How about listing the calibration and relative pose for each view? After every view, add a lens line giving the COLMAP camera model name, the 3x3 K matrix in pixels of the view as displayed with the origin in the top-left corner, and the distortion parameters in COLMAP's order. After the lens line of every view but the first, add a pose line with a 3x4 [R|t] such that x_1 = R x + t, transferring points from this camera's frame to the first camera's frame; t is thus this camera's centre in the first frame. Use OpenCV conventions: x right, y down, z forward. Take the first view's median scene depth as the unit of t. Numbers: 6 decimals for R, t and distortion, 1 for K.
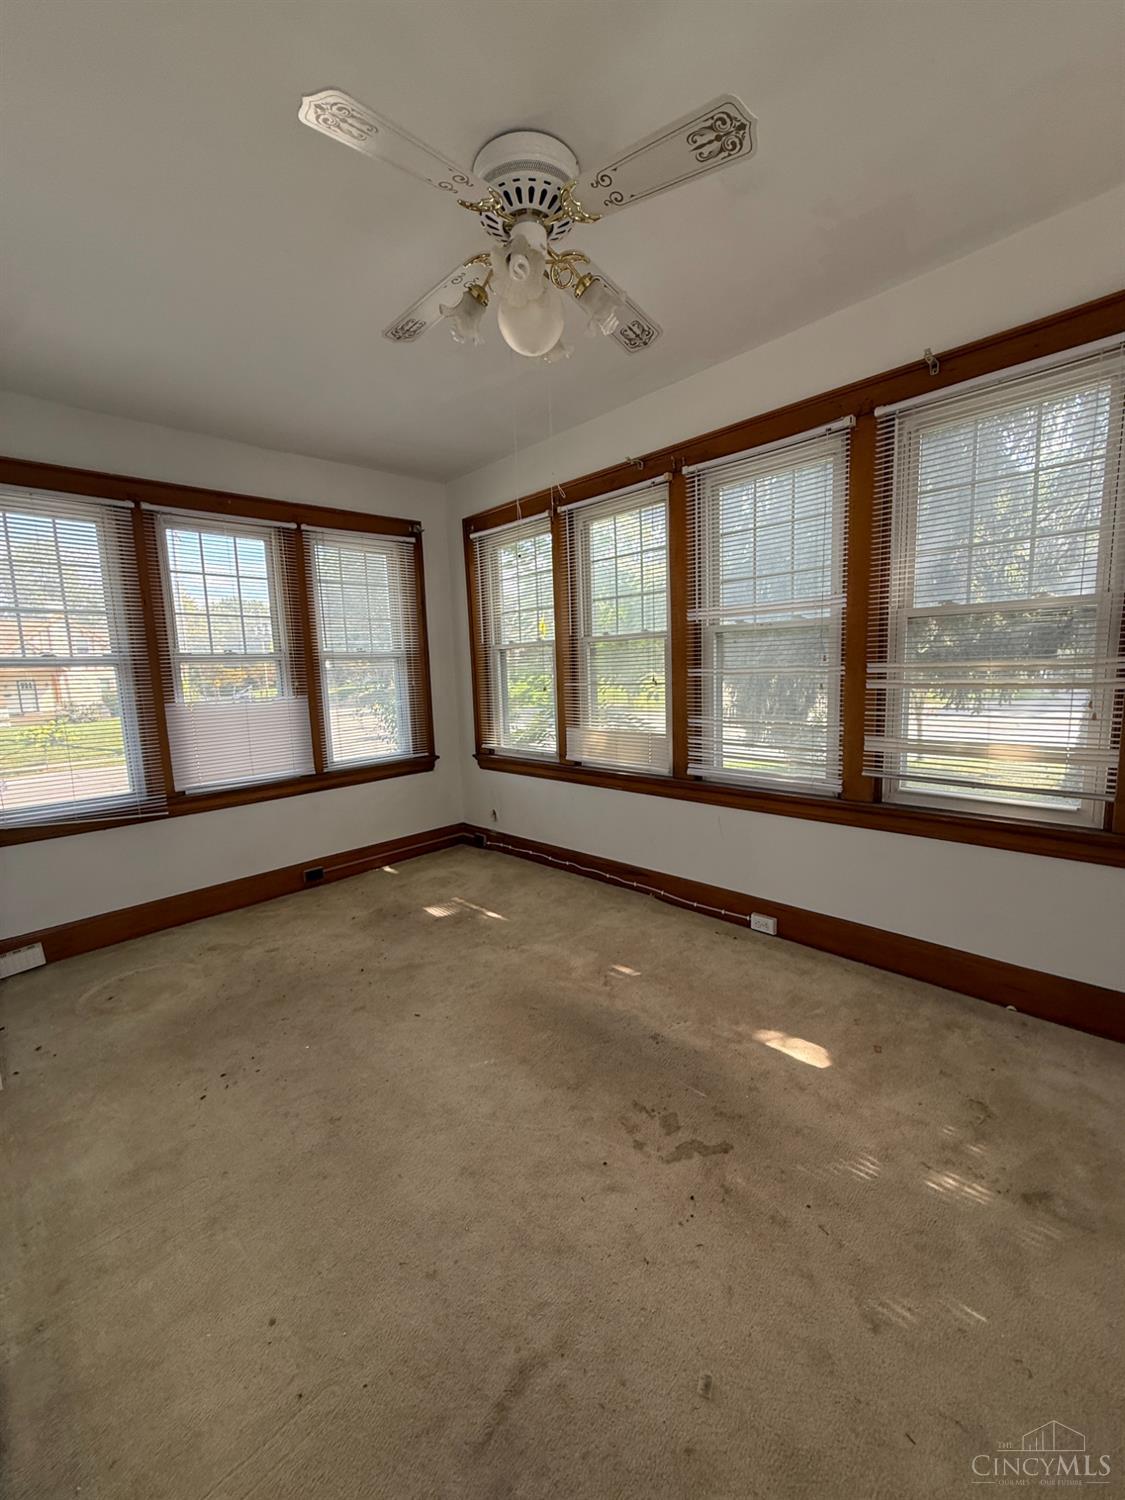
lens RADIAL K [[591.2, 0, 562.5], [0, 591.2, 750.0], [0, 0, 1]] dist [0.001061, -0.000150]
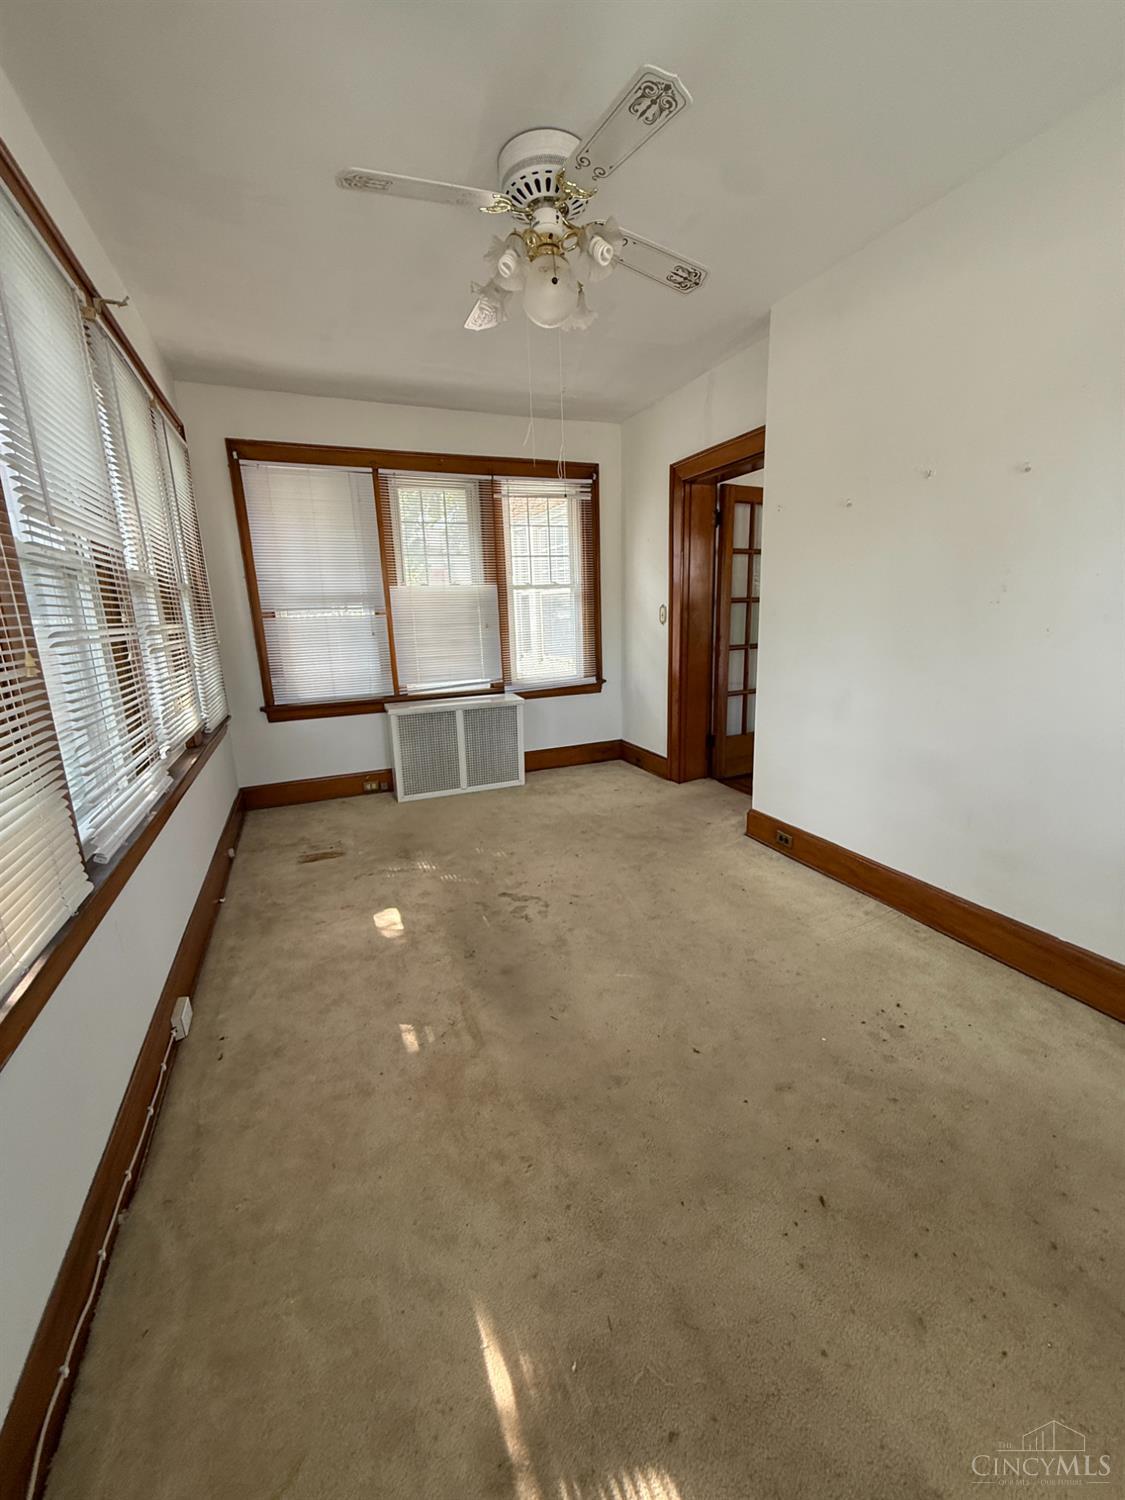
lens RADIAL K [[591.2, 0, 562.5], [0, 591.2, 750.0], [0, 0, 1]] dist [0.001061, -0.000150]
pose [[-0.927372, -0.028590, 0.373046, -0.499346], [0.111670, 0.930476, 0.348919, -0.291264], [-0.357086, 0.365236, -0.859705, 2.179711]]
